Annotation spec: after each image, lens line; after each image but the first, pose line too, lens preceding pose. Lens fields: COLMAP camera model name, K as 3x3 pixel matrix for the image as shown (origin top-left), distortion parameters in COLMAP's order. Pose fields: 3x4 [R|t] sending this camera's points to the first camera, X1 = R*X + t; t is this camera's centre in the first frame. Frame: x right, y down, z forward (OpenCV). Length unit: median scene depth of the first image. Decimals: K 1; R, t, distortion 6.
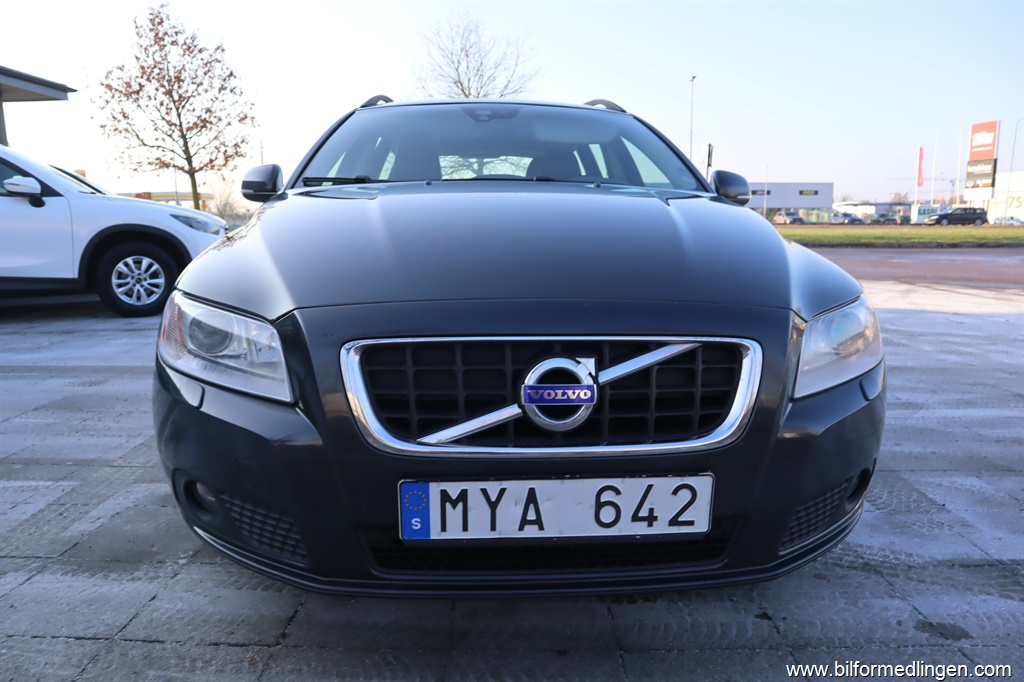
lens RADIAL K [[723.3, 0, 512.0], [0, 723.3, 341.0], [0, 0, 1]] dist [-0.117808, 0.074294]
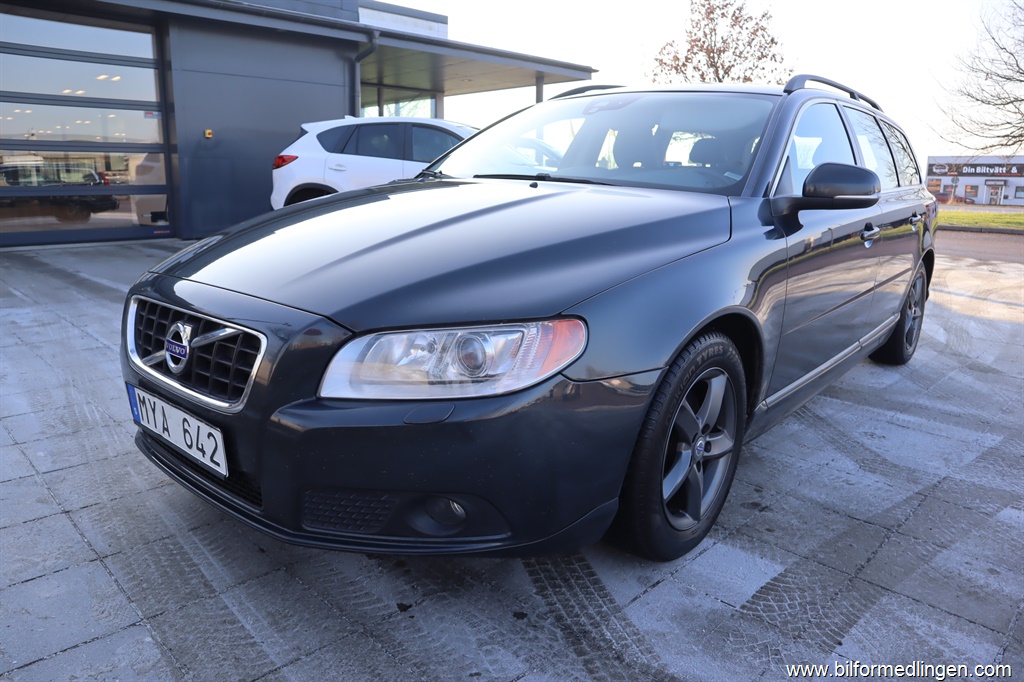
lens RADIAL K [[723.3, 0, 512.0], [0, 723.3, 341.0], [0, 0, 1]] dist [-0.117808, 0.074294]
pose [[0.703864, 0.174463, -0.688577, 0.111940], [-0.139863, 0.984432, 0.106455, -0.013666], [0.696429, 0.021377, 0.717307, 0.033130]]
